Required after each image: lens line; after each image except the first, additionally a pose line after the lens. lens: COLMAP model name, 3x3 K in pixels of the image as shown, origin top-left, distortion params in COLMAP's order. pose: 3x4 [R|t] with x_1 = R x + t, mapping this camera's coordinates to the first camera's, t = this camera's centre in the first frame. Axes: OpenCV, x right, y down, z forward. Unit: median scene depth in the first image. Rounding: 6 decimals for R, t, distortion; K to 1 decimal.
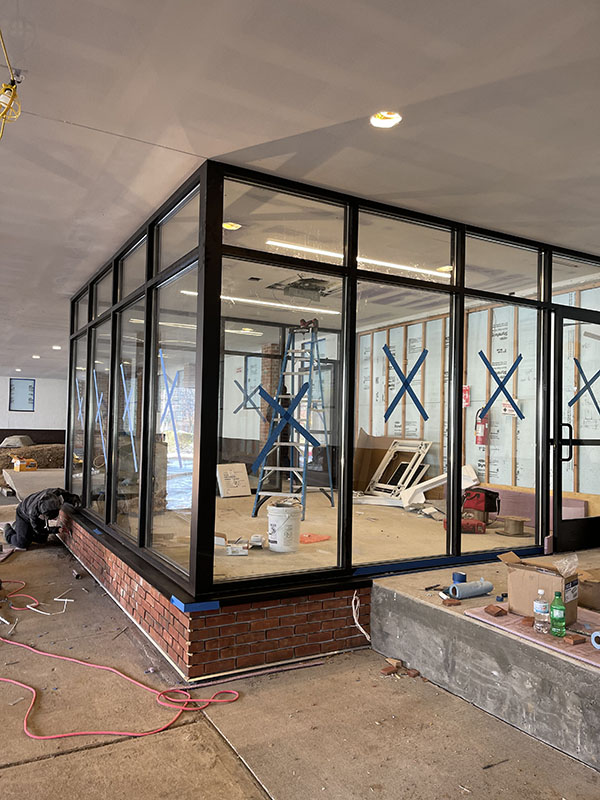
lens RADIAL K [[591.3, 0, 300.0], [0, 591.3, 400.0], [0, 0, 1]] dist [0.071147, -0.084353]
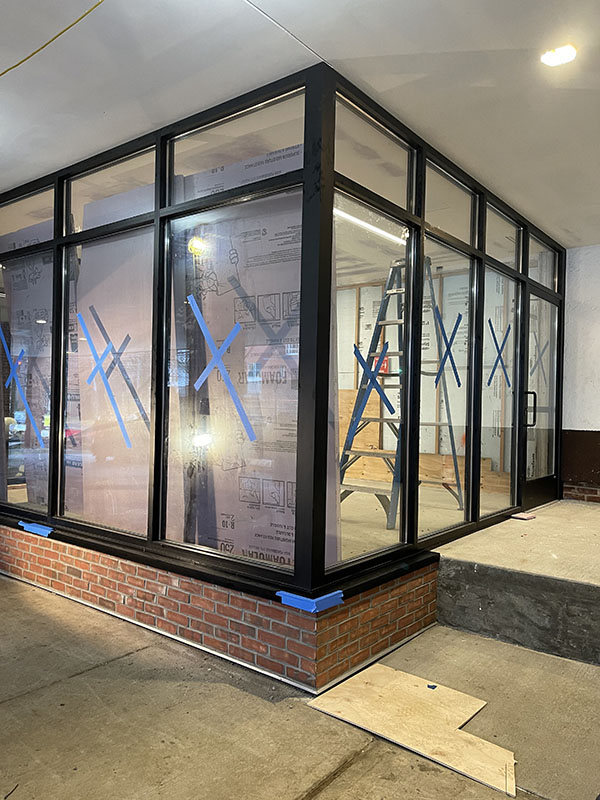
lens RADIAL K [[591.3, 0, 300.0], [0, 591.3, 400.0], [0, 0, 1]] dist [0.071147, -0.084353]
pose [[0.923186, -0.000763, 0.384353, -0.360093], [-0.016463, 0.999002, 0.041525, 0.017303], [-0.384001, -0.044662, 0.922252, 0.175737]]
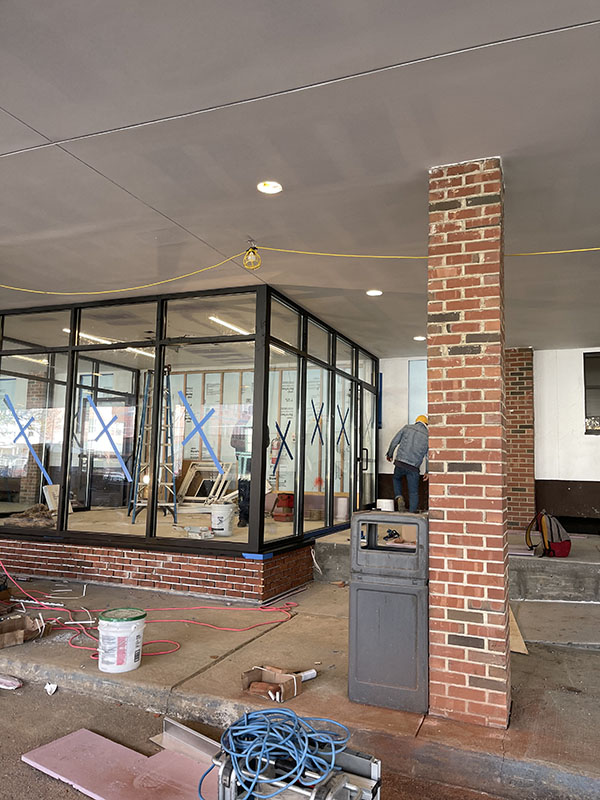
lens RADIAL K [[591.3, 0, 300.0], [0, 591.3, 400.0], [0, 0, 1]] dist [0.071147, -0.084353]
pose [[0.782408, 0.064643, 0.619403, -0.781661], [-0.032770, 0.997494, -0.062708, 0.011287], [-0.621904, 0.028765, 0.782565, -0.239701]]
